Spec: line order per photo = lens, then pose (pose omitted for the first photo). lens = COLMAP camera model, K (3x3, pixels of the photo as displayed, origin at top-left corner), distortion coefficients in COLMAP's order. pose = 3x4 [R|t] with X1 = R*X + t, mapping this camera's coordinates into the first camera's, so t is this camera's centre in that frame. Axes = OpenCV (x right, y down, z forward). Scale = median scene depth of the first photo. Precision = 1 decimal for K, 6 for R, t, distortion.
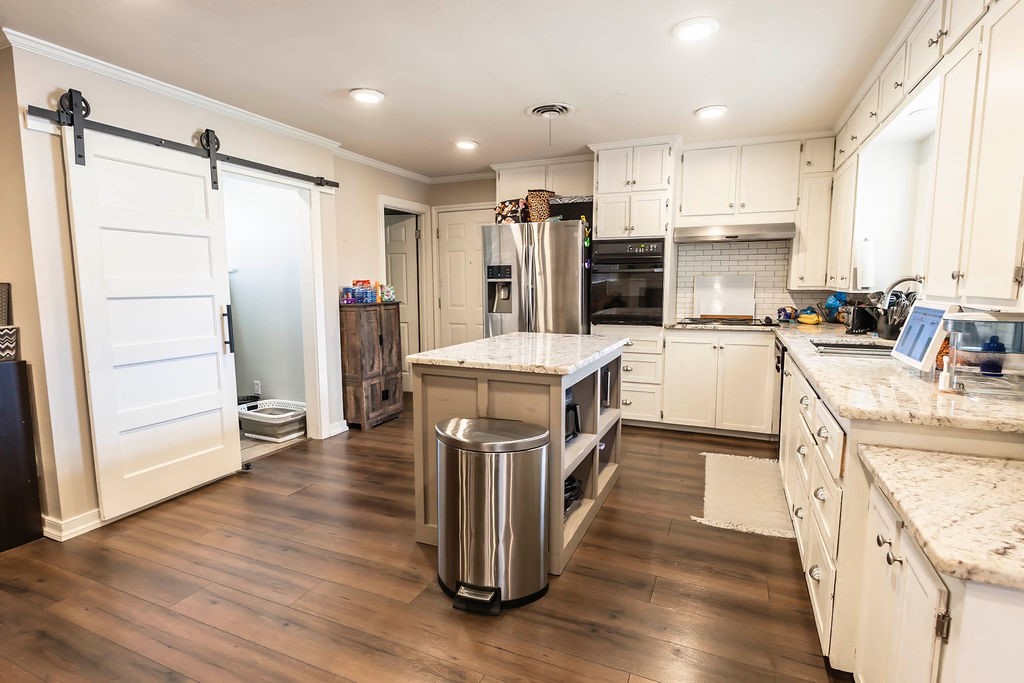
lens RADIAL K [[504.9, 0, 514.4], [0, 504.9, 339.3], [0, 0, 1]] dist [-0.001436, -0.000823]
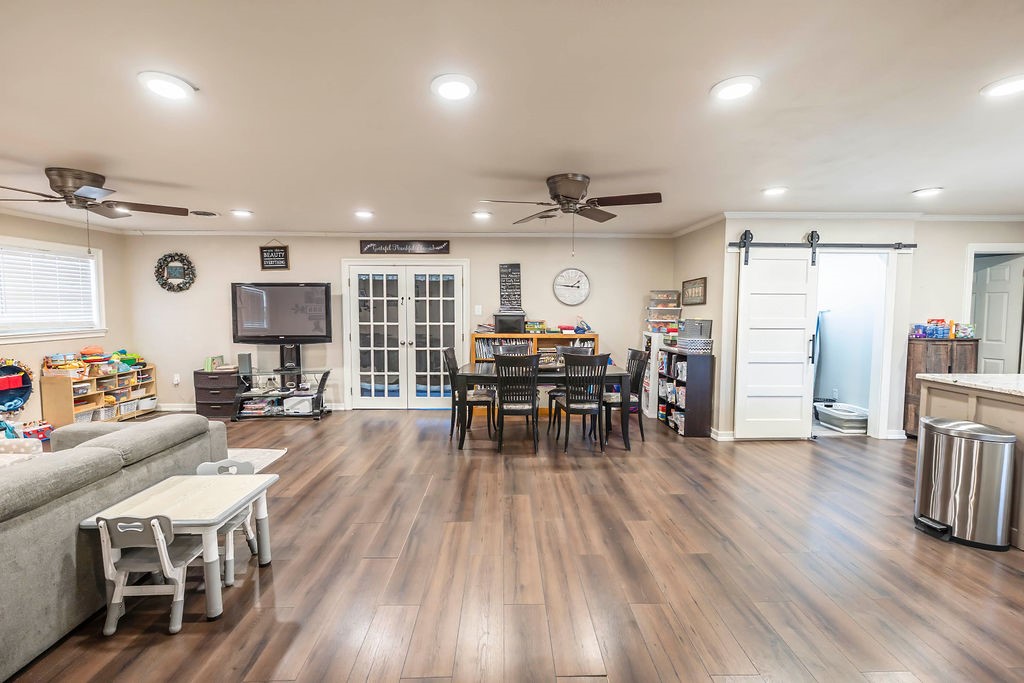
lens RADIAL K [[465.6, 0, 512.0], [0, 465.6, 341.5], [0, 0, 1]] dist [-0.000058, 0.000104]
pose [[0.416550, 0.064041, -0.906854, 0.329212], [-0.104674, 0.994260, 0.022133, 0.019557], [0.903067, 0.085705, 0.420862, -0.430256]]
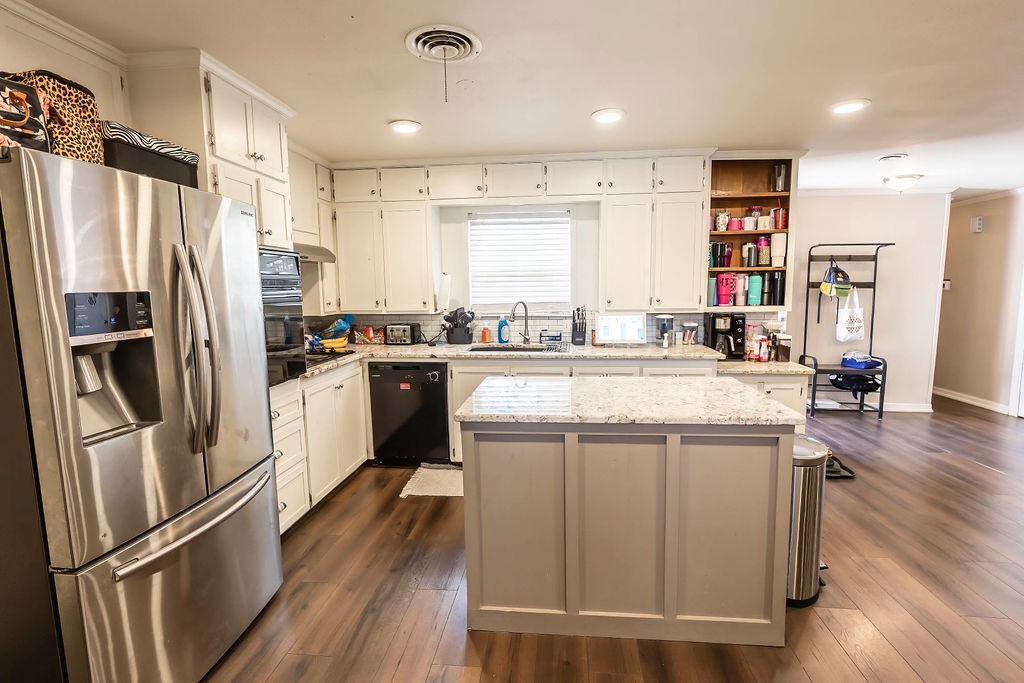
lens RADIAL K [[477.7, 0, 515.1], [0, 477.7, 346.0], [0, 0, 1]] dist [-0.003740, -0.000371]
pose [[-0.293254, -0.113245, 0.949304, -0.456200], [0.119674, 0.980801, 0.153971, -0.143428], [-0.948515, 0.158759, -0.274071, 0.943823]]
